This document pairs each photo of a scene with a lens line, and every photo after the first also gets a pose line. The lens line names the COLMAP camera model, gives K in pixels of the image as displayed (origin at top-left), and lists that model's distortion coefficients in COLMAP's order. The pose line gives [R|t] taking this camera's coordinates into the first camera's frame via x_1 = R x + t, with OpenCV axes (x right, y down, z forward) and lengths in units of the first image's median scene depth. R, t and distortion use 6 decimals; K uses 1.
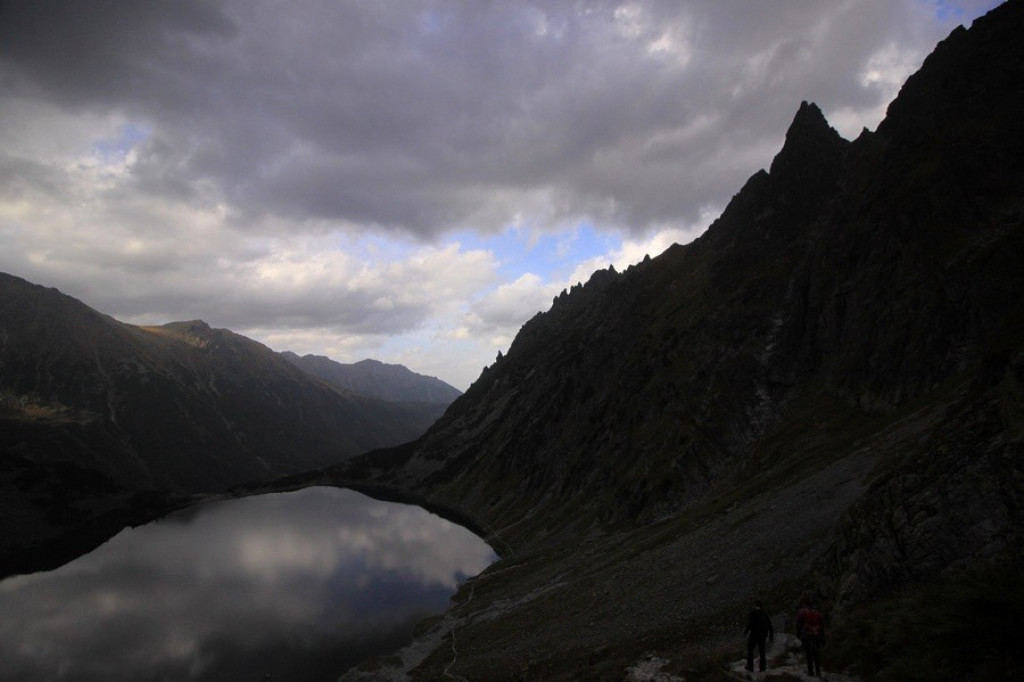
lens RADIAL K [[472.5, 0, 517.7], [0, 472.5, 337.5], [0, 0, 1]] dist [-0.001694, -0.011927]
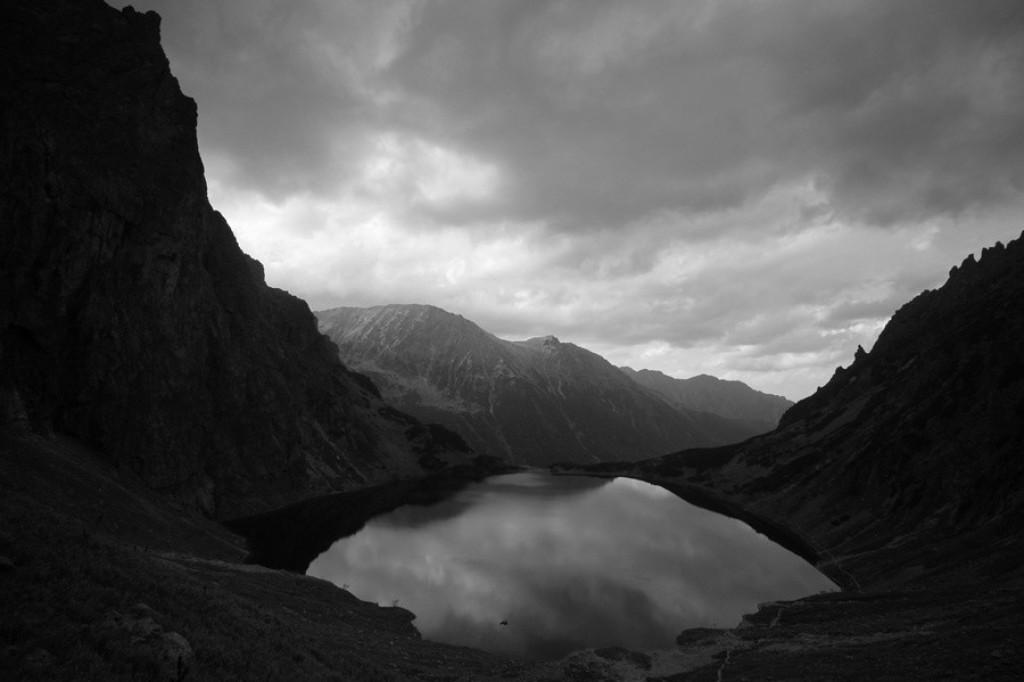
lens RADIAL K [[472.5, 0, 514.6], [0, 472.5, 335.7], [0, 0, 1]] dist [-0.001694, -0.011927]
pose [[0.769742, -0.041572, -0.637000, 0.022414], [0.012542, 0.998670, -0.050019, 0.056006], [0.638232, 0.030512, 0.769239, 0.075611]]
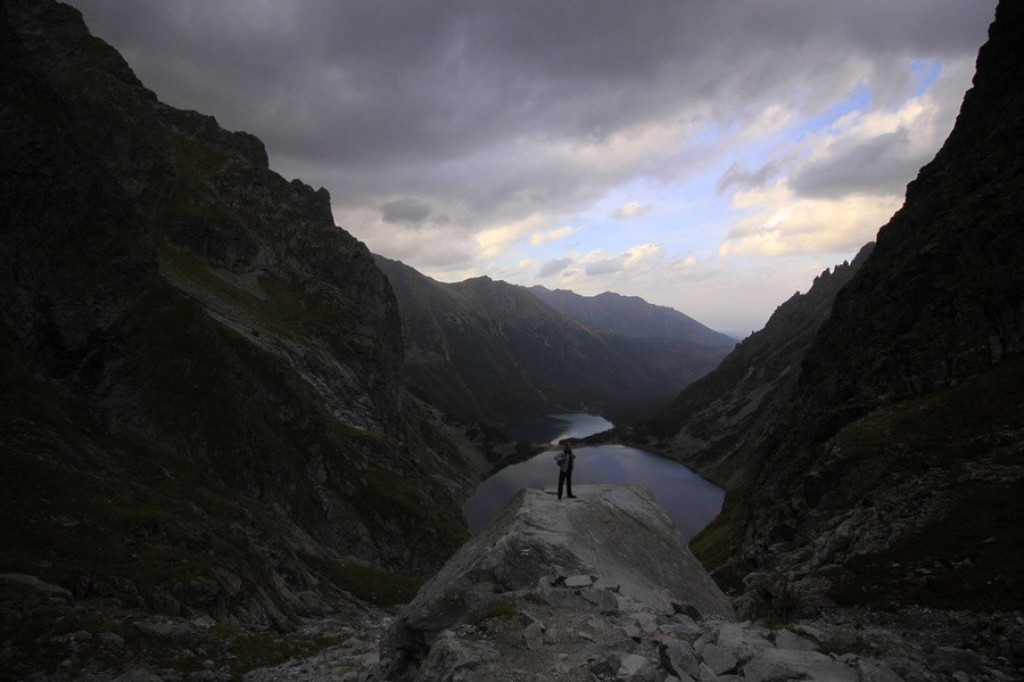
lens RADIAL K [[472.5, 0, 514.8], [0, 472.5, 338.7], [0, 0, 1]] dist [-0.001694, -0.011927]
pose [[0.887137, 0.040020, -0.459769, -0.031296], [0.041824, 0.985162, 0.166454, -0.205115], [0.459608, -0.166897, 0.872299, -0.272065]]
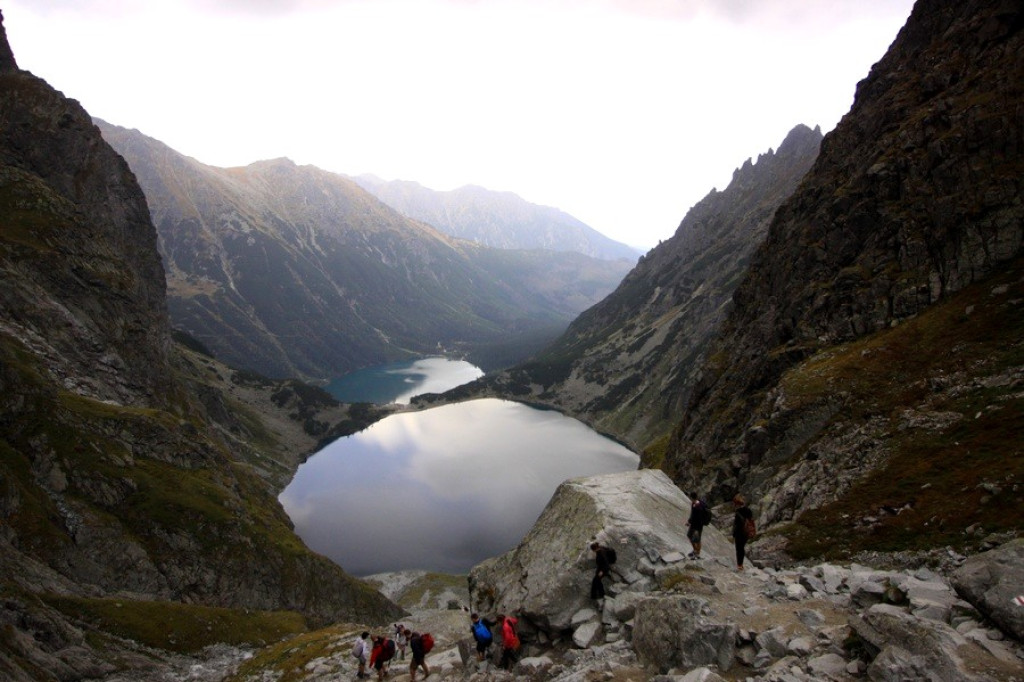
lens RADIAL K [[672.2, 0, 516.1], [0, 672.2, 343.4], [0, 0, 1]] dist [0.012249, -0.013770]
pose [[0.976151, 0.055464, -0.209888, -0.034834], [0.011249, 0.952591, 0.304044, -0.208899], [0.216801, -0.299154, 0.929249, -0.278817]]
